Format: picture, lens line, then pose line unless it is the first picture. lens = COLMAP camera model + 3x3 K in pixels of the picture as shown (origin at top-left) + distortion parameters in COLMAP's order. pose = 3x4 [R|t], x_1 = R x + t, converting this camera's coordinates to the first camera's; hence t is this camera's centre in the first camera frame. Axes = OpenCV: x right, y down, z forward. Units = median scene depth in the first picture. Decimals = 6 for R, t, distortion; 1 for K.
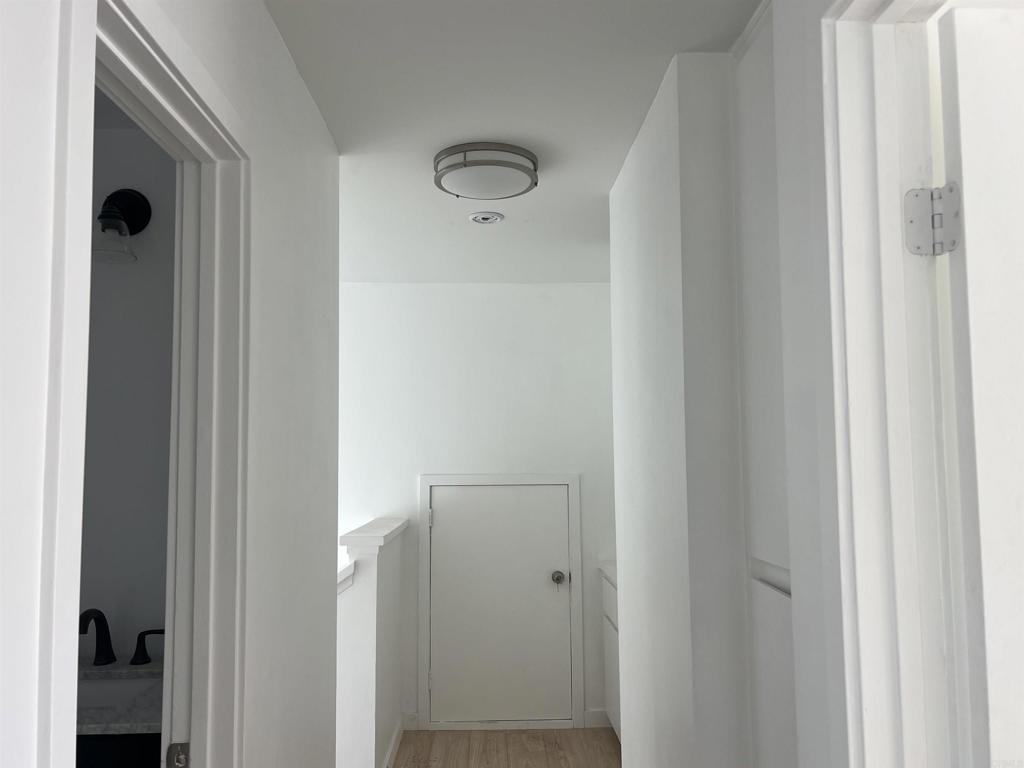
lens RADIAL K [[780.2, 0, 508.5], [0, 780.2, 389.4], [0, 0, 1]] dist [0.080593, -0.092852]
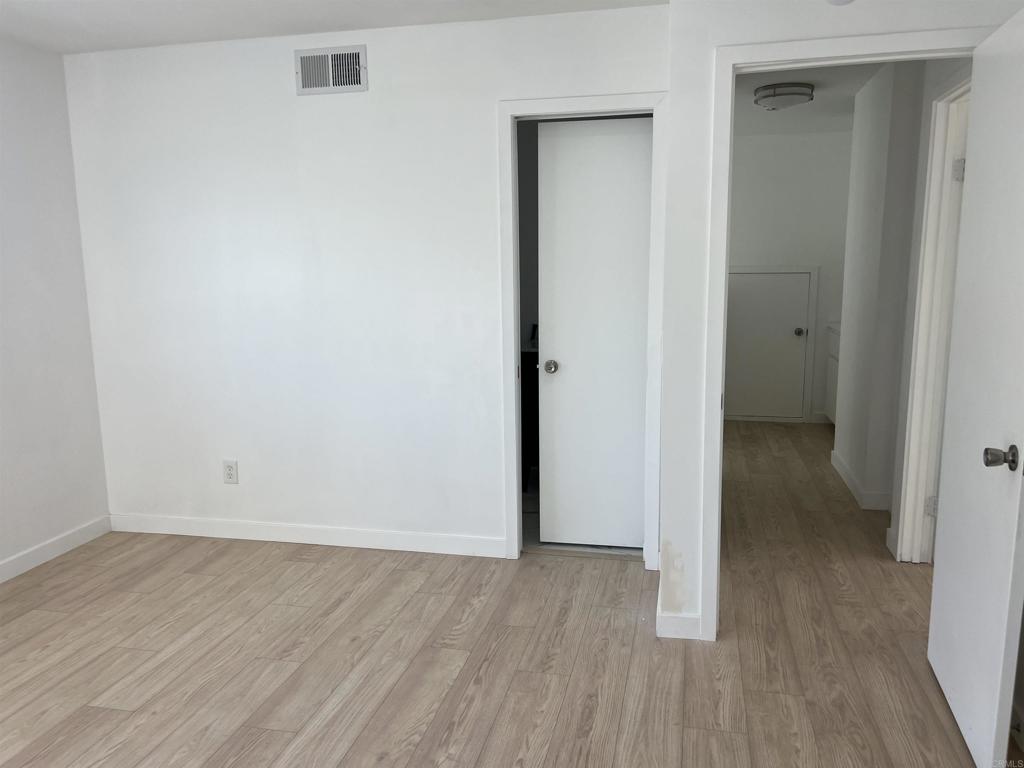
lens RADIAL K [[780.2, 0, 508.5], [0, 780.2, 389.4], [0, 0, 1]] dist [0.080593, -0.092852]
pose [[0.966507, 0.037513, -0.253884, -0.107350], [0.025392, 0.970428, 0.240053, -0.046732], [0.255381, -0.238460, 0.936973, -0.740749]]
